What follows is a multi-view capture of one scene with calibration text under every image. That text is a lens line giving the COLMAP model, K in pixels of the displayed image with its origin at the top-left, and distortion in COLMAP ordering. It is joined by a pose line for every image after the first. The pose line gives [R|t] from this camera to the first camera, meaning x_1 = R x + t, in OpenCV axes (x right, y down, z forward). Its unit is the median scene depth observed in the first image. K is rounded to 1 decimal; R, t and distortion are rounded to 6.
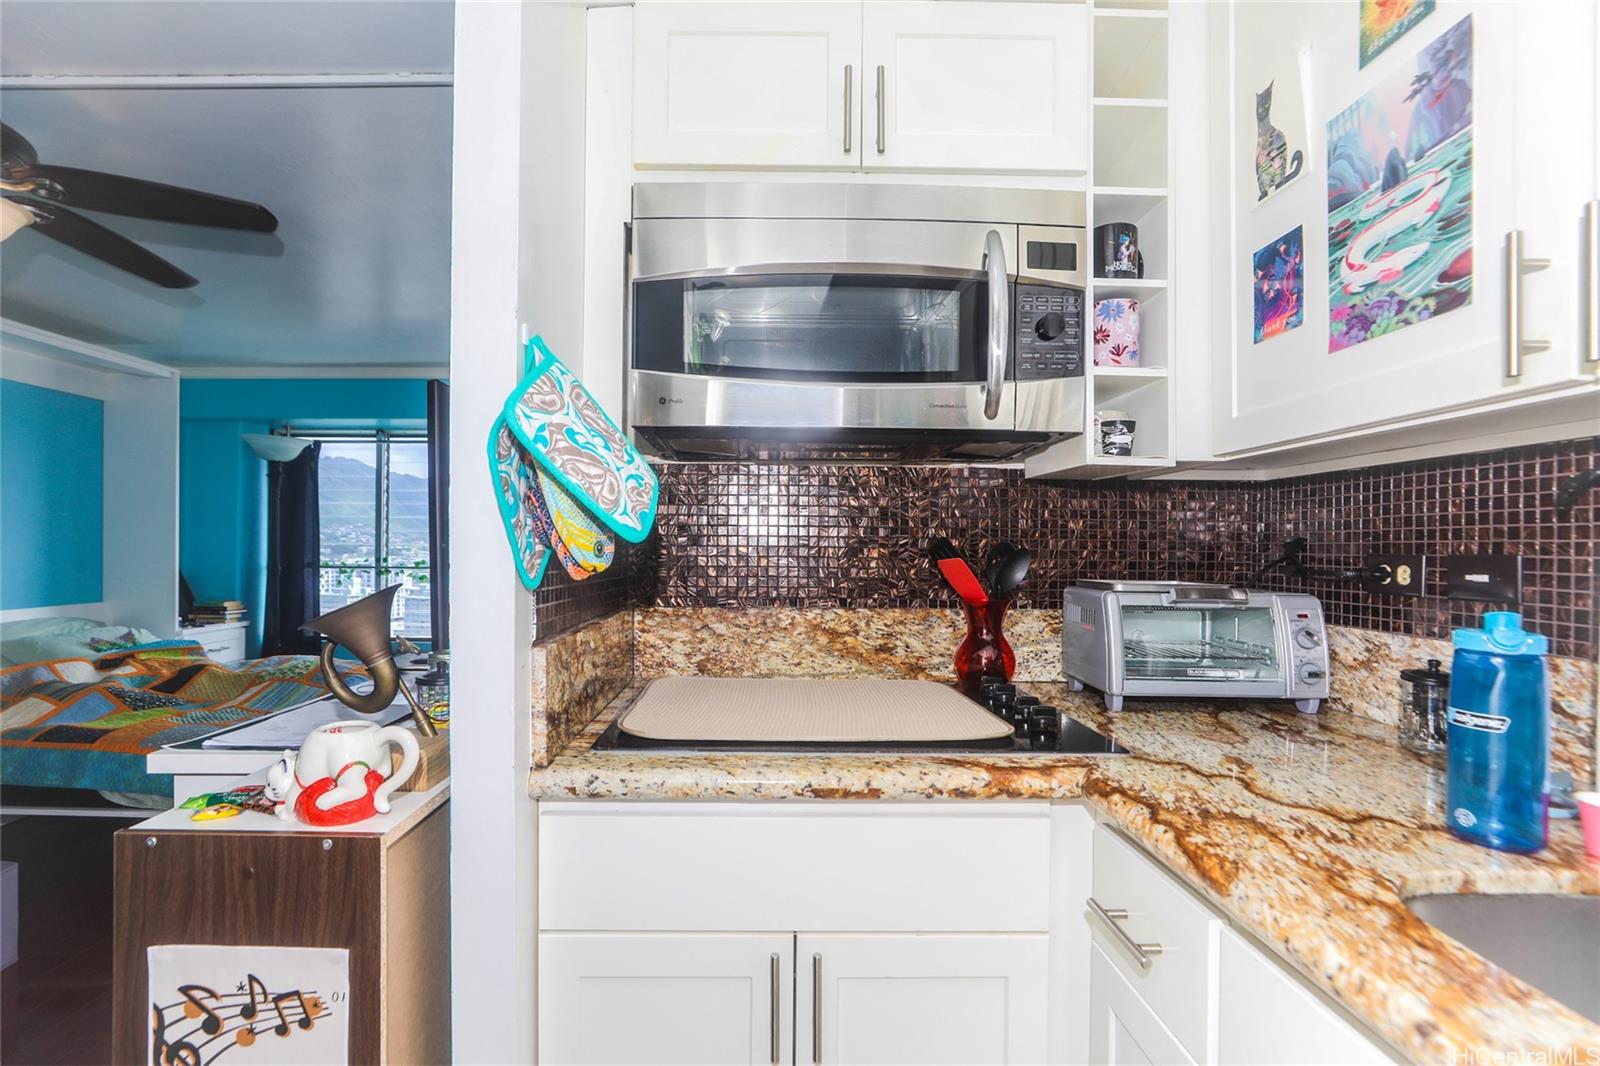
lens RADIAL K [[747.4, 0, 781.3], [0, 747.4, 533.2], [0, 0, 1]] dist [-0.031766, 0.015021]
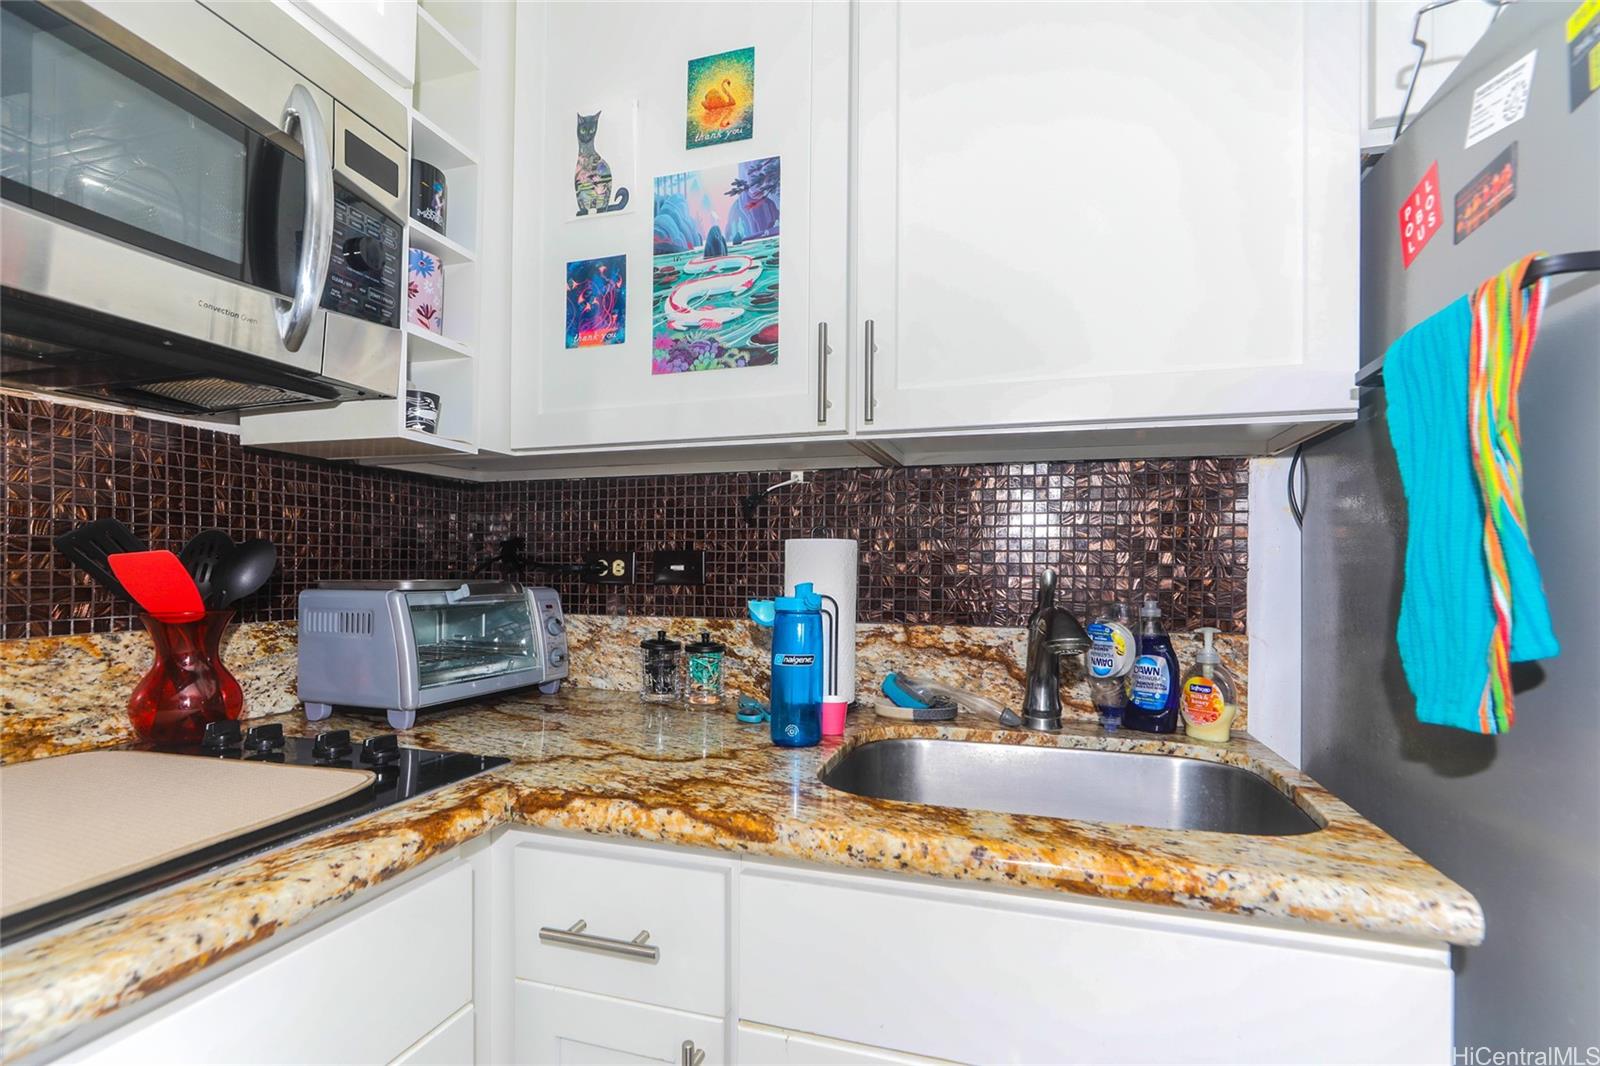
lens RADIAL K [[724.7, 0, 796.9], [0, 724.7, 563.7], [0, 0, 1]] dist [-0.030090, 0.012646]
pose [[0.308061, -0.001221, 0.951366, -0.279751], [-0.020287, 0.999763, 0.007852, 0.043205], [-0.951150, -0.021719, 0.307964, 0.424313]]
